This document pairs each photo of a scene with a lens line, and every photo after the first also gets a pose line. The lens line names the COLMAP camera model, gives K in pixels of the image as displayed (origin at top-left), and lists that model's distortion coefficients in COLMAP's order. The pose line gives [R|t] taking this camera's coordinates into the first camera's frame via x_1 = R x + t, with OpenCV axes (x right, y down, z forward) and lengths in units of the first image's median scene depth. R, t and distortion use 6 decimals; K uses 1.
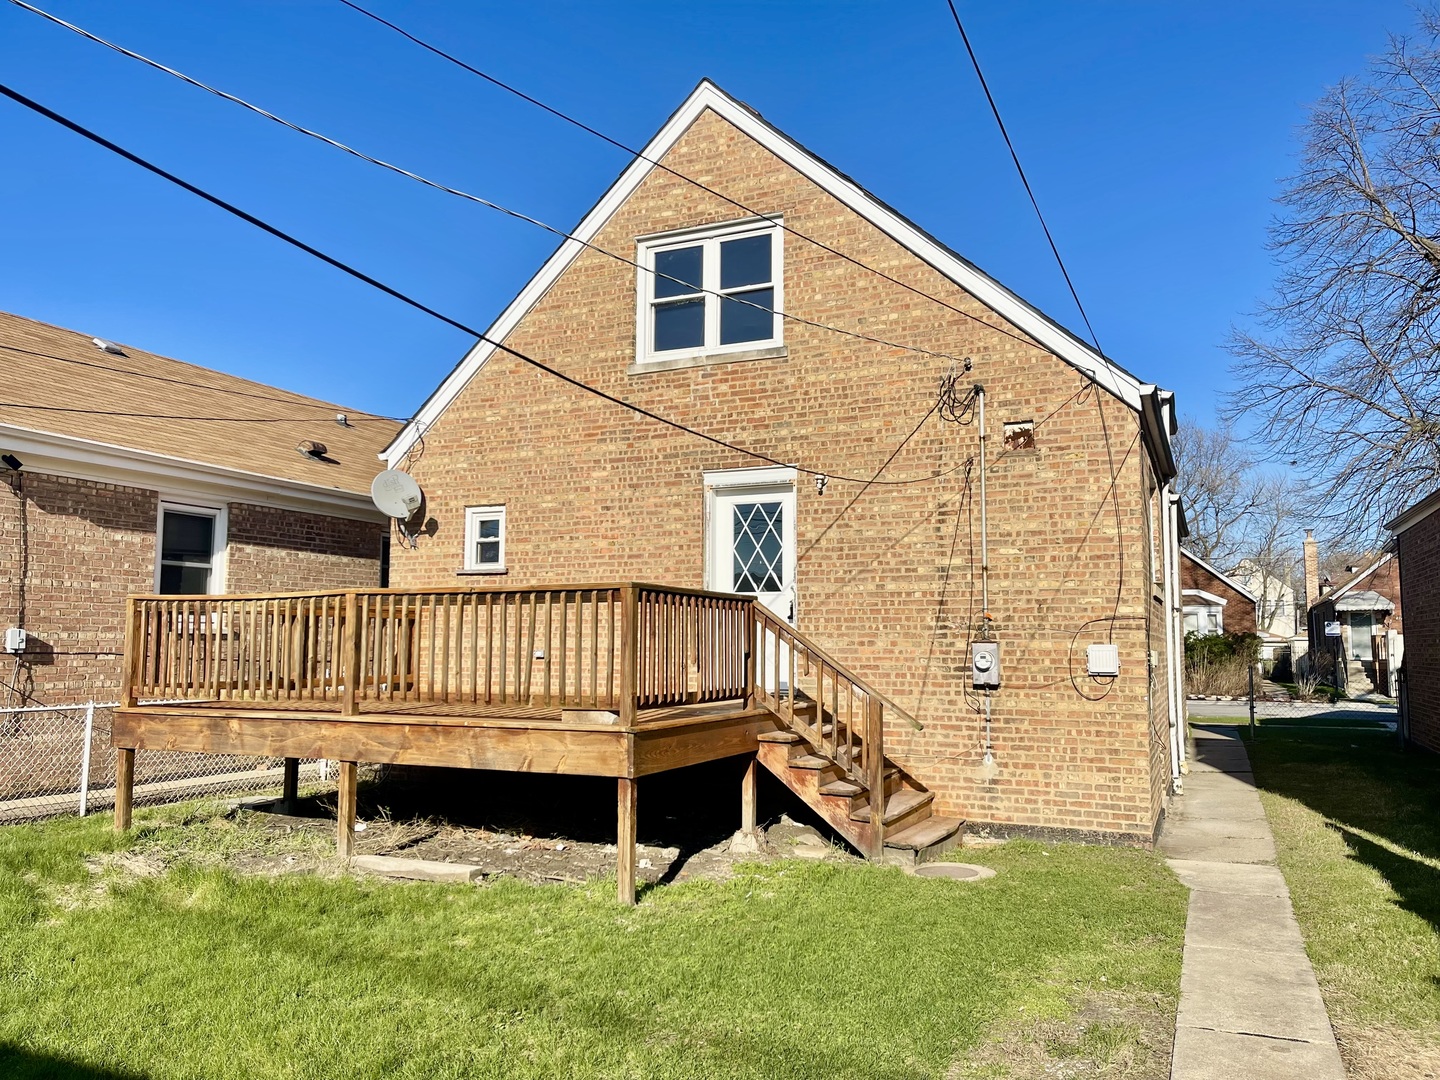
lens RADIAL K [[1102.3, 0, 720.0], [0, 1102.3, 540.0], [0, 0, 1]] dist [0.046838, -0.000721]
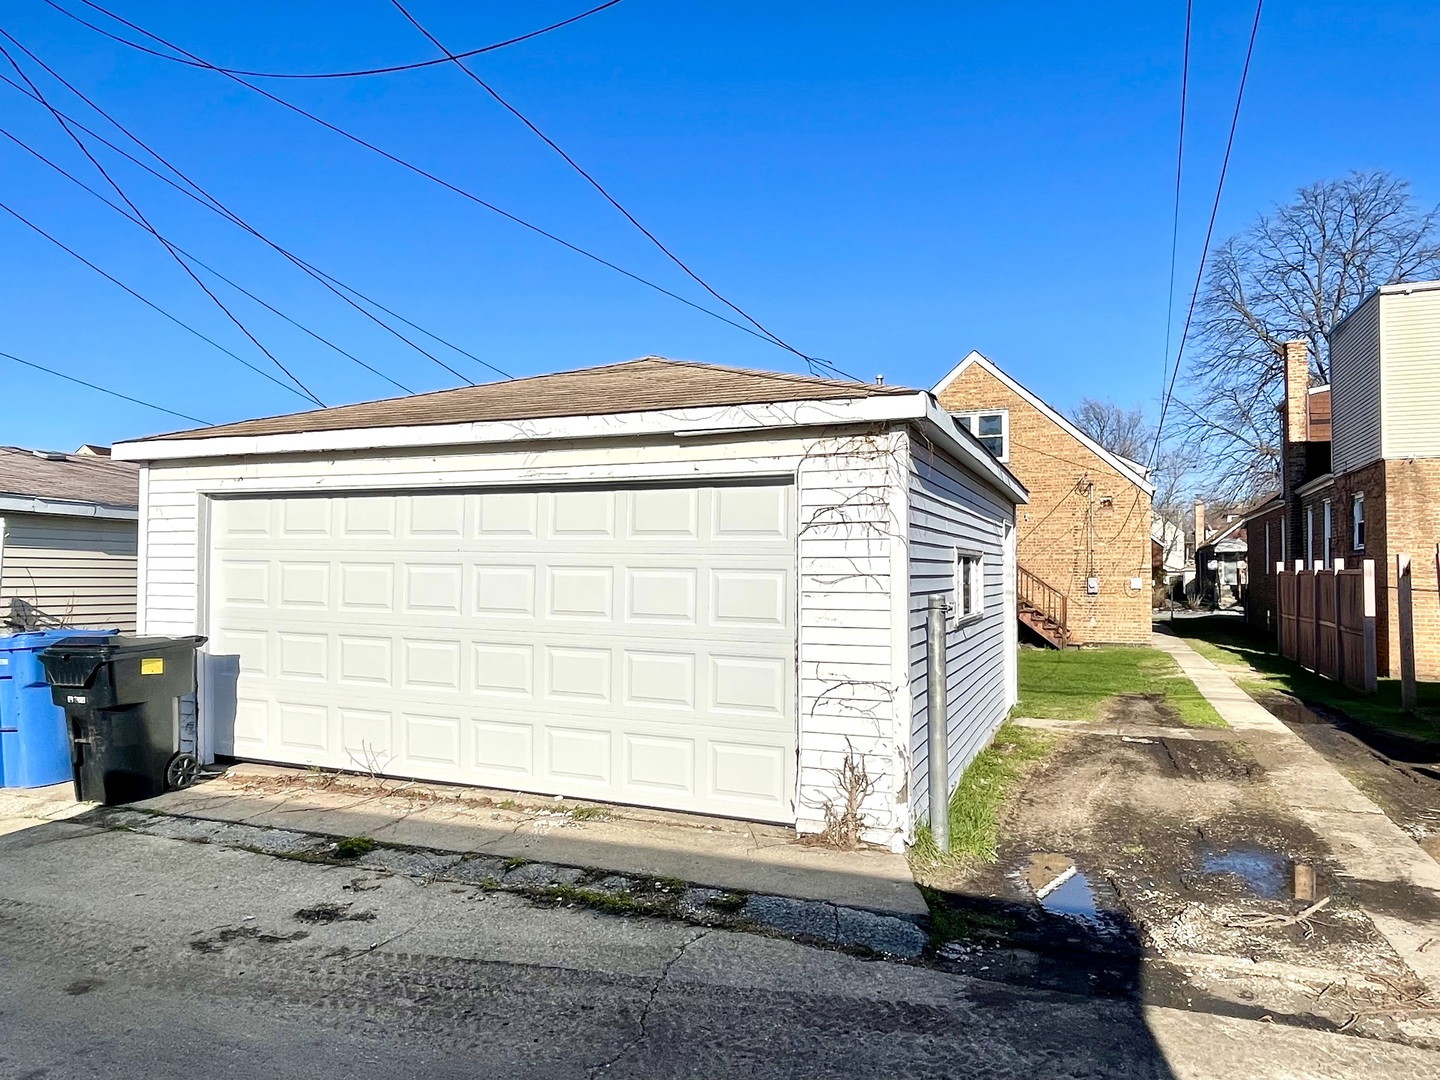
lens RADIAL K [[957.5, 0, 720.0], [0, 957.5, 540.0], [0, 0, 1]] dist [0.003574, 0.000741]
pose [[0.999646, 0.002434, 0.026495, -0.464417], [-0.004031, 0.998168, 0.060370, -0.087068], [-0.026300, -0.060455, 0.997824, -0.835264]]
